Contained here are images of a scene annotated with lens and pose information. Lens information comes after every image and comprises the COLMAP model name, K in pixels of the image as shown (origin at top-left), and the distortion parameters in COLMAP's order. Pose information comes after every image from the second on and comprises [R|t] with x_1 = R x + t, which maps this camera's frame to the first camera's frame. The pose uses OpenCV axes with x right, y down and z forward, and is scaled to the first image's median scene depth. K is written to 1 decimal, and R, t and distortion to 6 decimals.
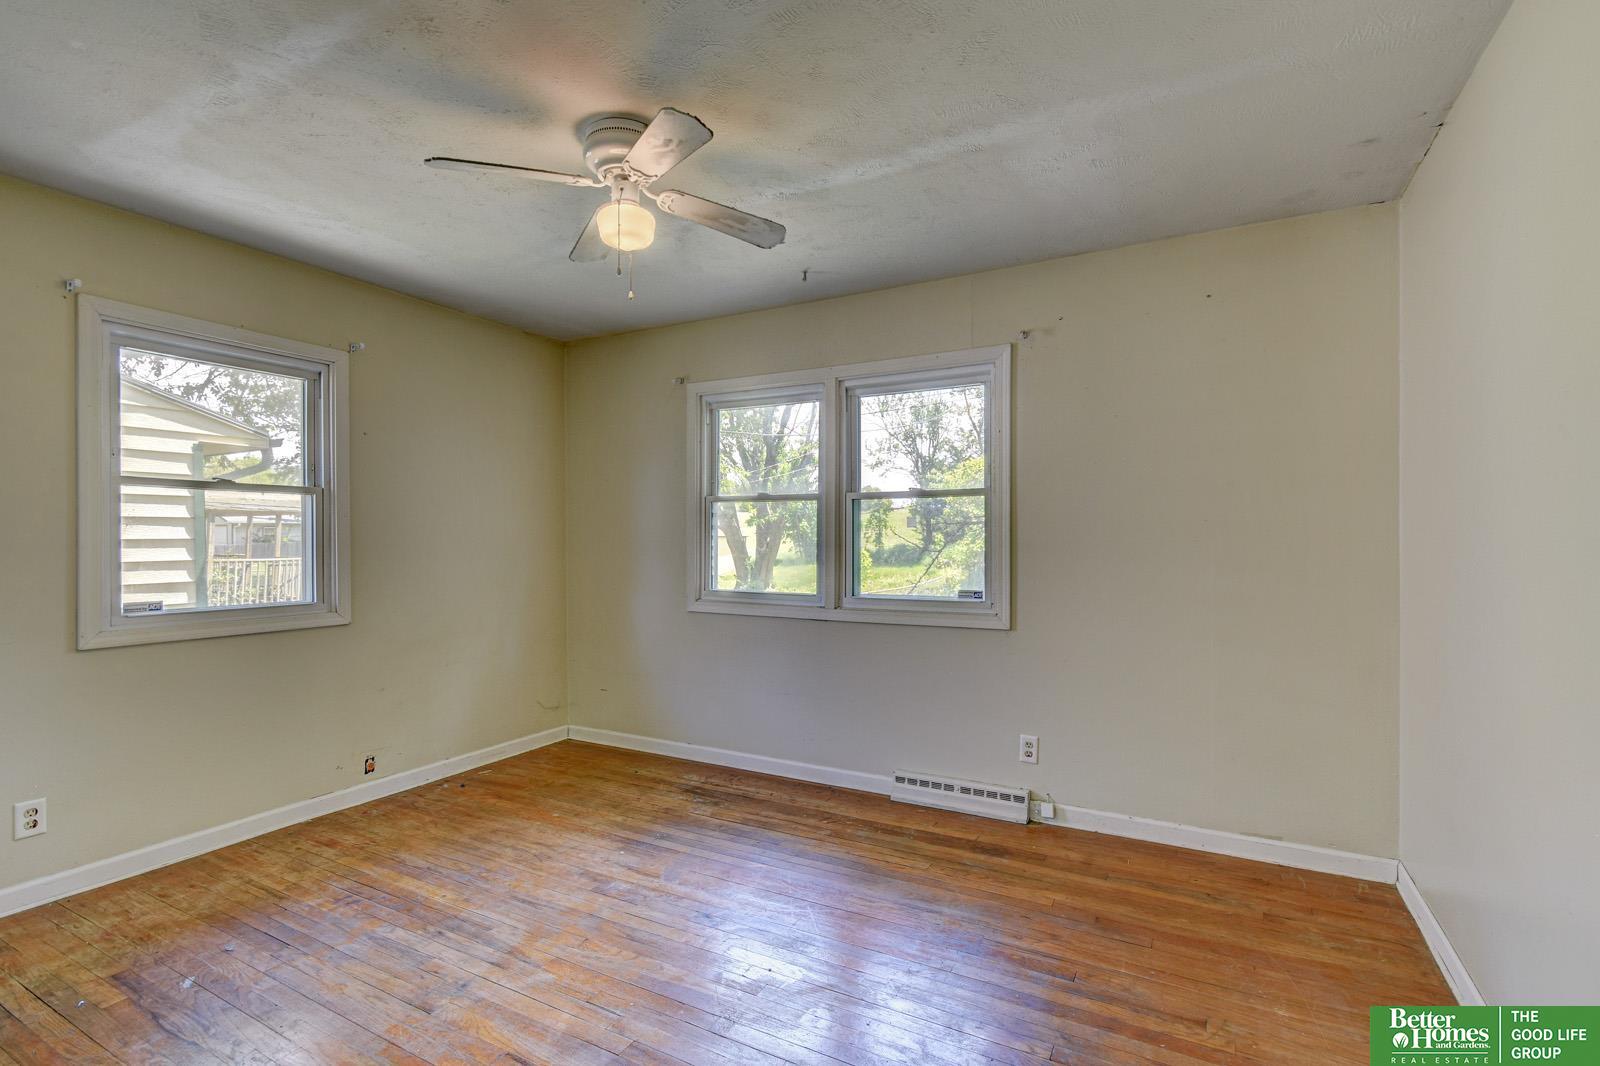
lens RADIAL K [[720.7, 0, 793.7], [0, 720.7, 537.5], [0, 0, 1]] dist [0.001542, -0.002376]
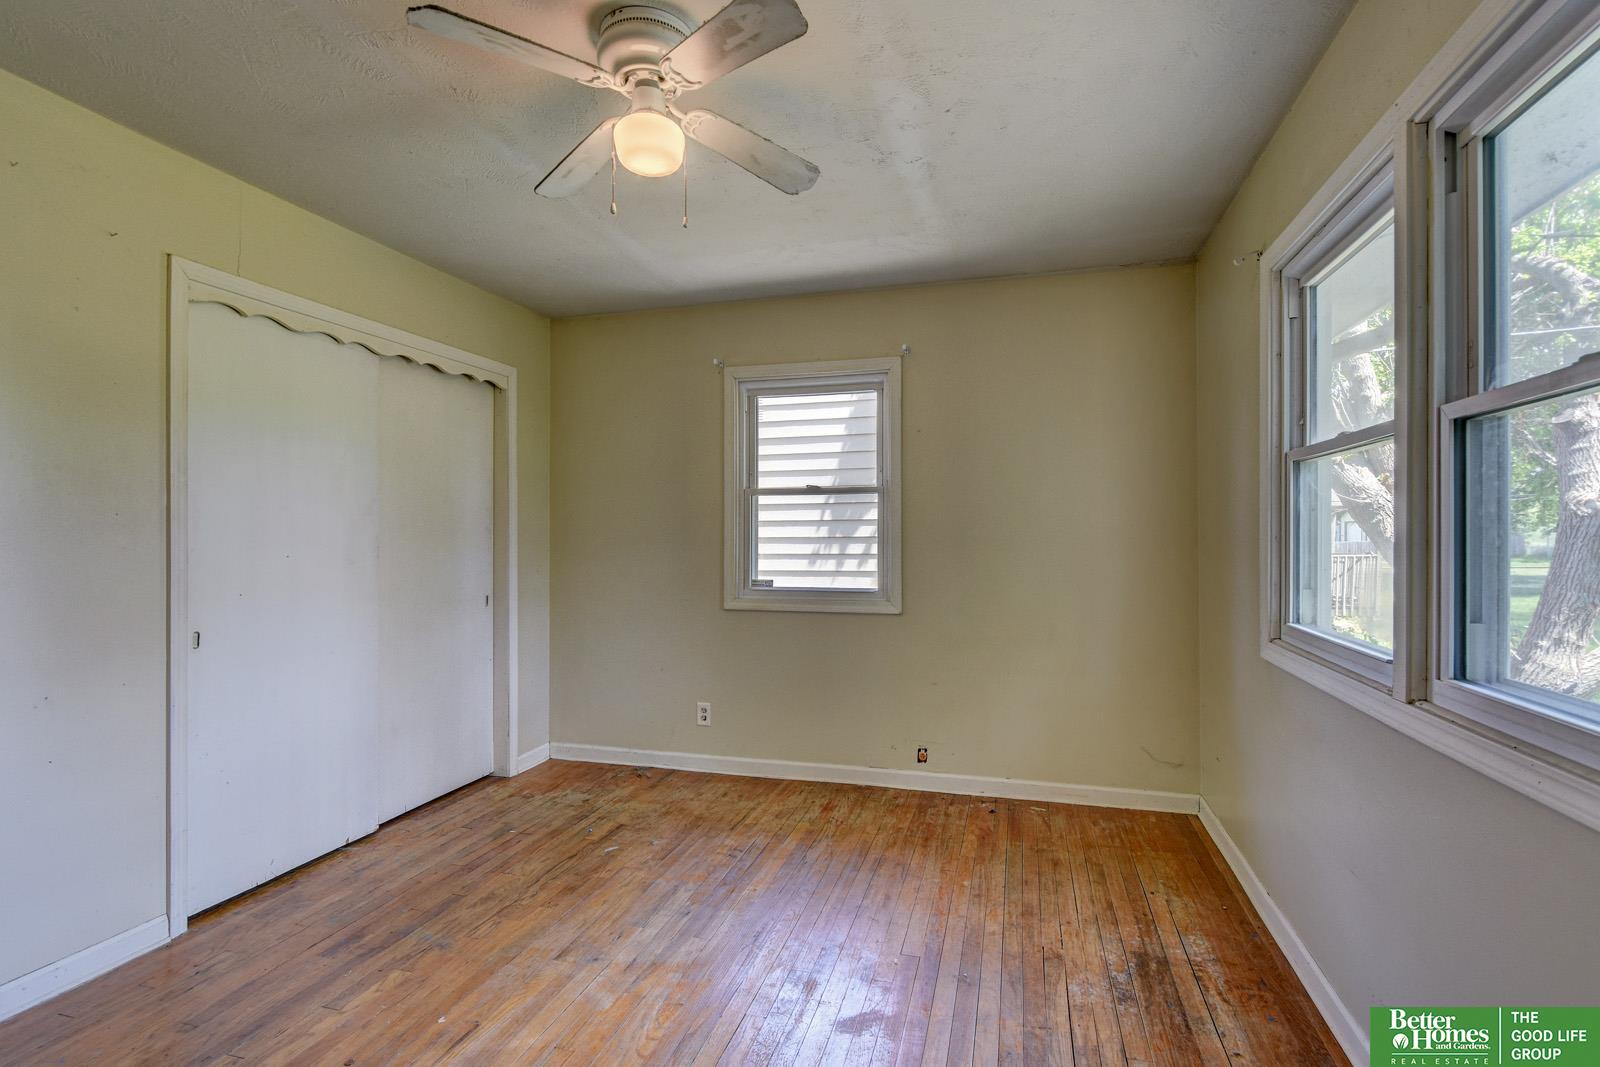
lens RADIAL K [[720.7, 0, 803.1], [0, 720.7, 534.2], [0, 0, 1]] dist [0.001542, -0.002376]
pose [[0.255455, -0.000407, -0.966821, 0.399059], [0.004321, 0.999990, 0.000720, 0.000123], [0.966811, -0.004362, 0.255455, 0.640768]]
